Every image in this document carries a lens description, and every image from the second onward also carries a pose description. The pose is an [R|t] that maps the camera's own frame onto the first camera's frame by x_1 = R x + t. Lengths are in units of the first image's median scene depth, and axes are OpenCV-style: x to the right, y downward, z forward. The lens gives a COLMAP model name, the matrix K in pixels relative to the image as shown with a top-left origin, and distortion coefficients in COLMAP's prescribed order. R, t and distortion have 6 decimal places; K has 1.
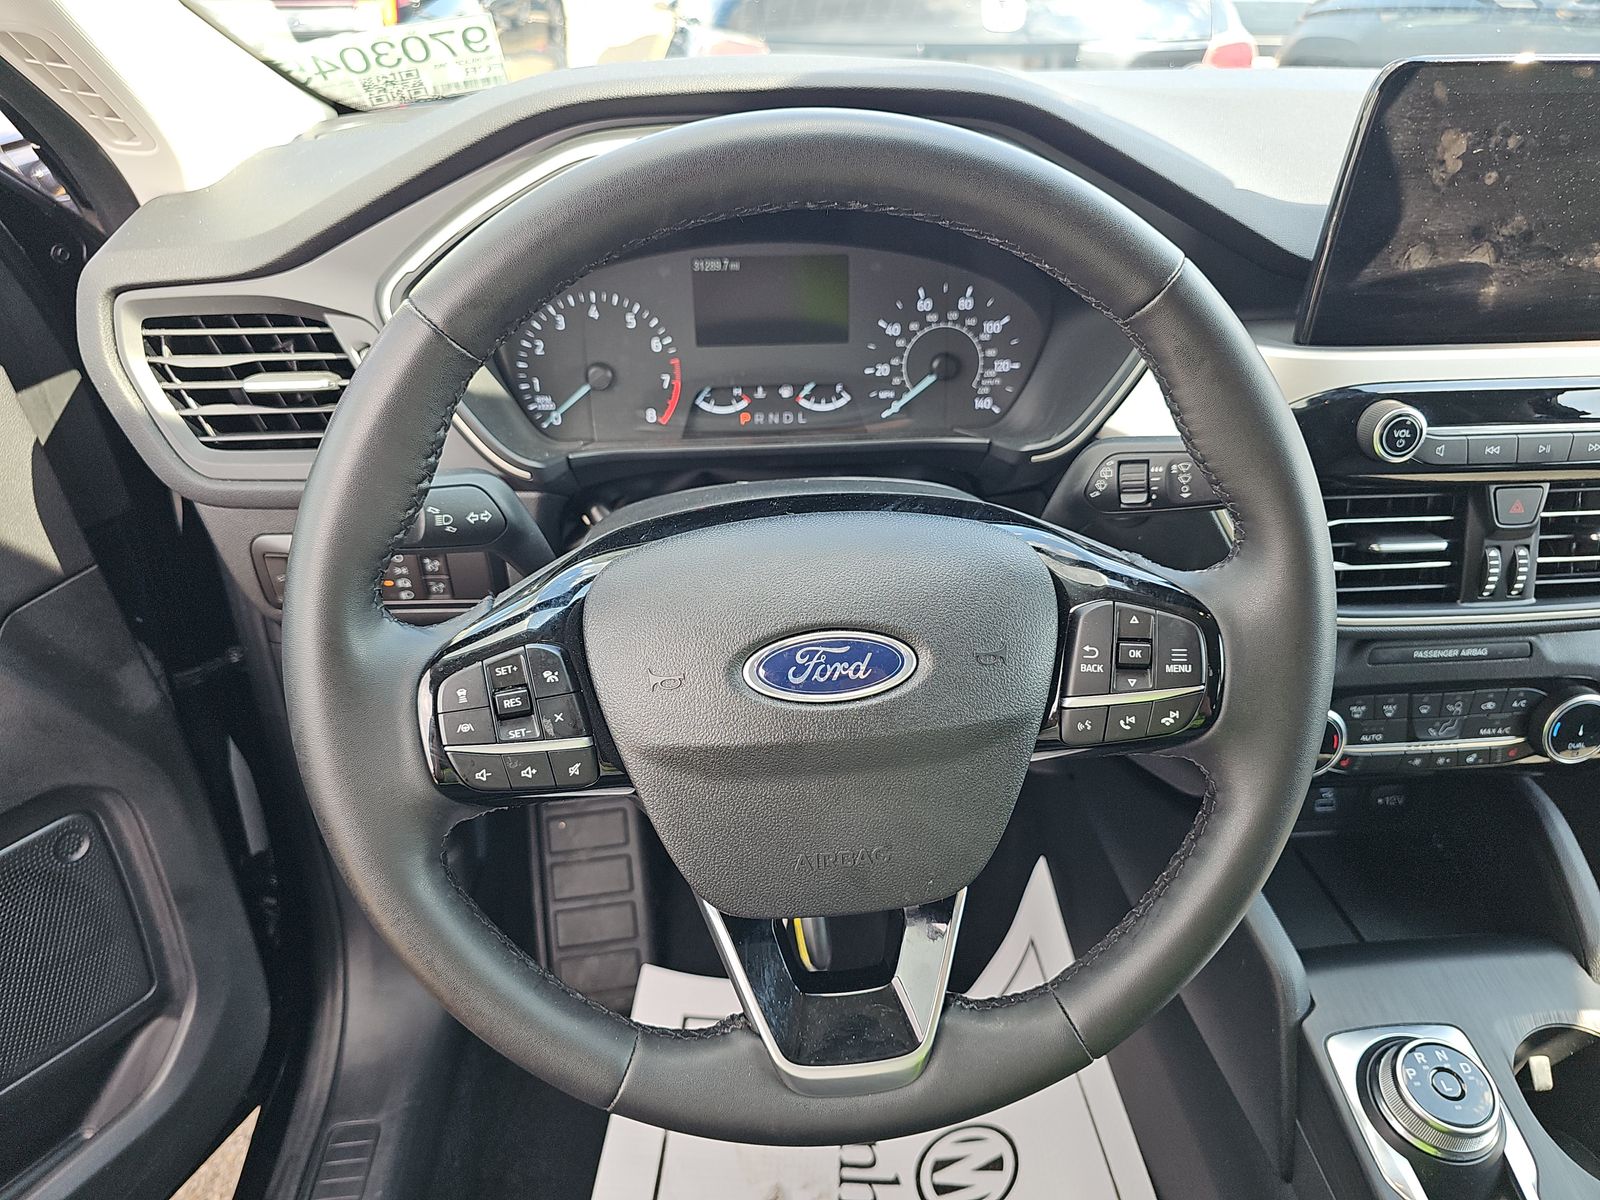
lens RADIAL K [[1145.4, 0, 809.0], [0, 1145.4, 631.4], [0, 0, 1]] dist [0.048506, -0.080363]
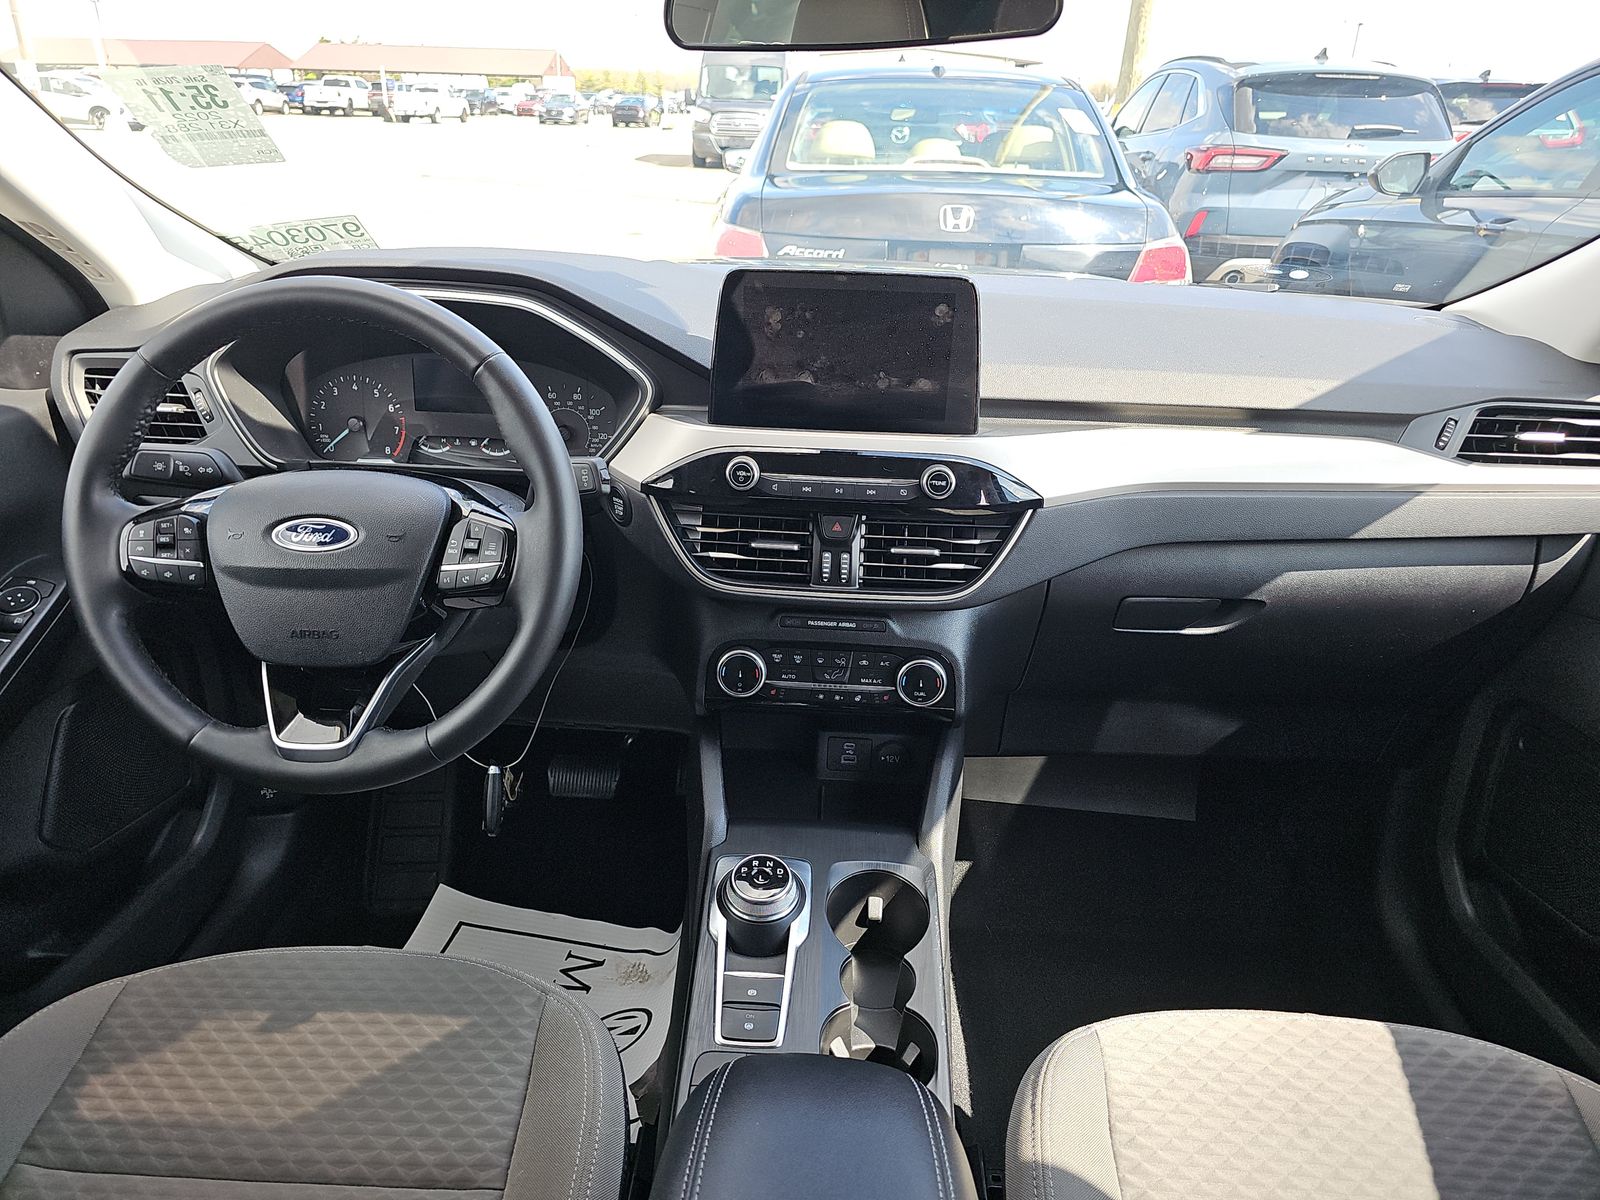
lens RADIAL K [[1145.4, 0, 809.0], [0, 1145.4, 631.4], [0, 0, 1]] dist [0.048506, -0.080363]
pose [[0.990679, 0.081440, -0.109187, 0.685022], [-0.095273, 0.987172, -0.128121, 0.230297], [0.097352, 0.137329, 0.985730, -0.553358]]
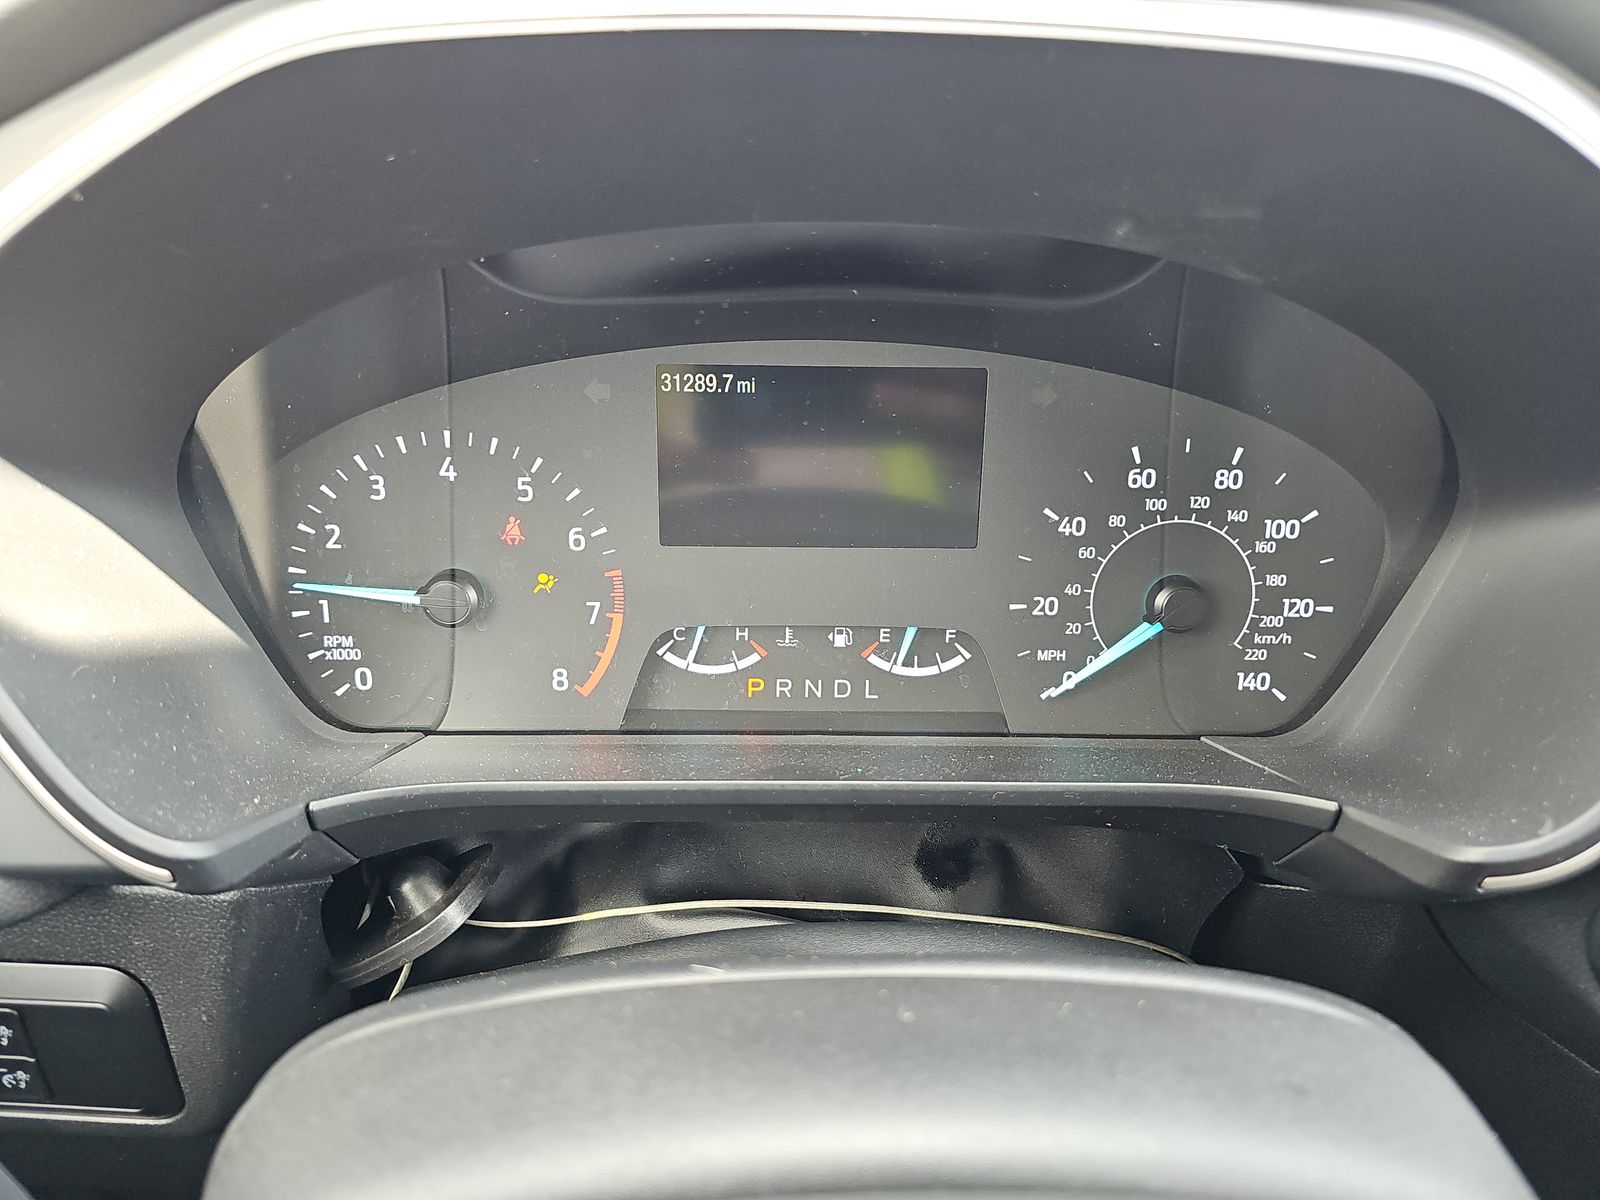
lens RADIAL K [[1110.3, 0, 781.2], [0, 1110.3, 600.8], [0, 0, 1]] dist [0.005609, -0.060252]
pose [[0.997251, 0.041964, -0.061078, -0.018114], [-0.050963, 0.986729, -0.154173, -0.158499], [0.053797, 0.156862, 0.986154, 0.557623]]
